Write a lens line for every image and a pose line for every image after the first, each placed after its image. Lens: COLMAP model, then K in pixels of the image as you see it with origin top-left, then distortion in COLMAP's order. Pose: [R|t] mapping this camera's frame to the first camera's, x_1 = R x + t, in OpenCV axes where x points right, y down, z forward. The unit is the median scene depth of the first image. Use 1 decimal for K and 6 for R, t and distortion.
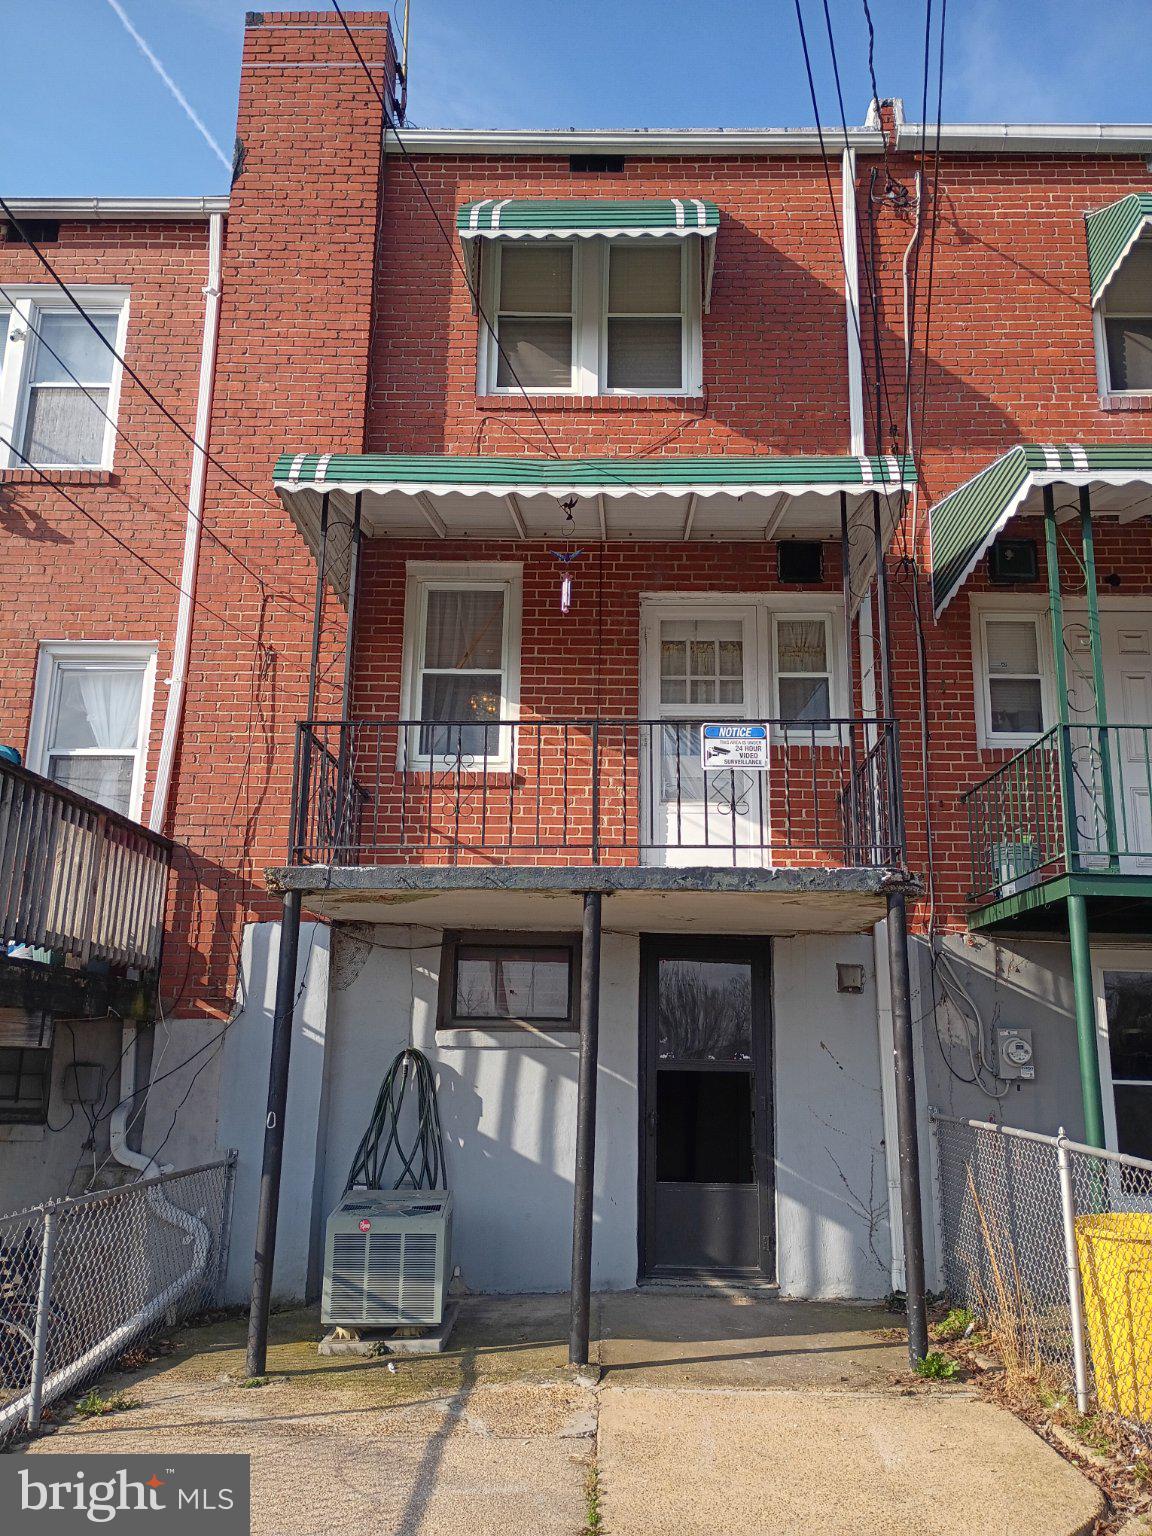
lens RADIAL K [[1272.5, 0, 589.8], [0, 1272.5, 771.8], [0, 0, 1]] dist [0.063338, -0.066058]
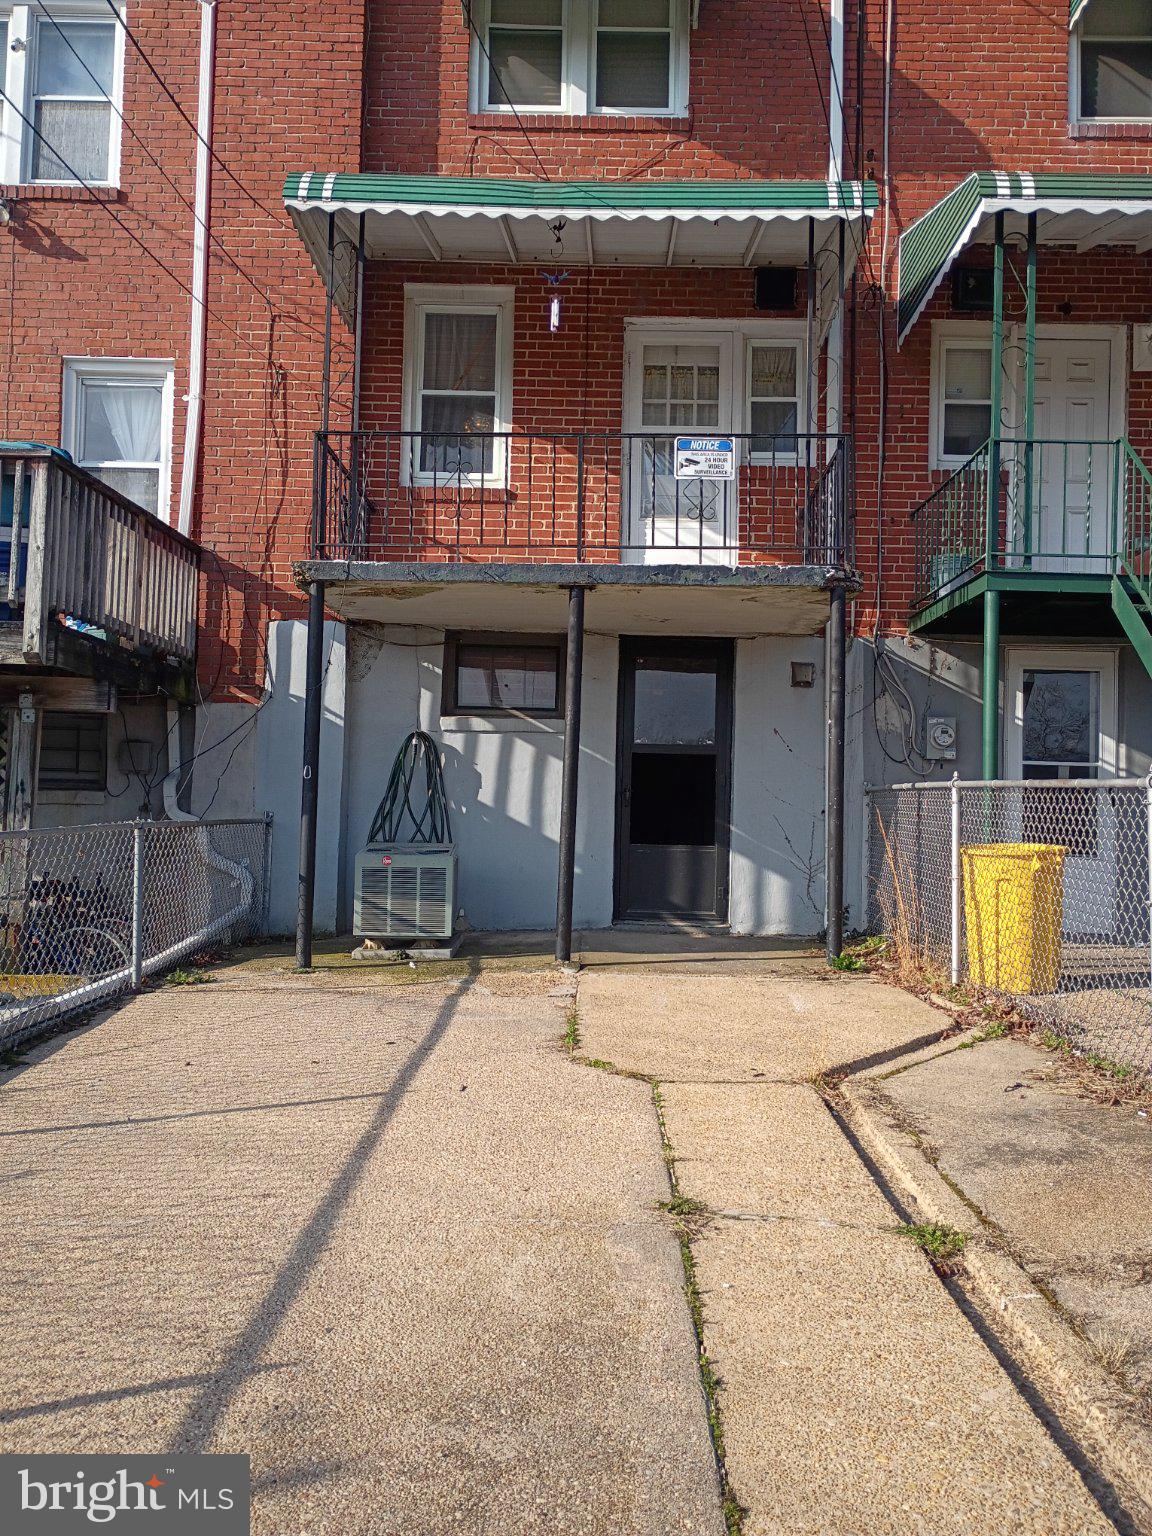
lens RADIAL K [[1272.5, 0, 589.8], [0, 1272.5, 771.8], [0, 0, 1]] dist [0.063338, -0.066058]
pose [[0.999920, 0.007724, 0.010049, 0.002808], [-0.009486, 0.981902, 0.189153, 0.033172], [-0.008406, -0.189233, 0.981896, -0.135652]]
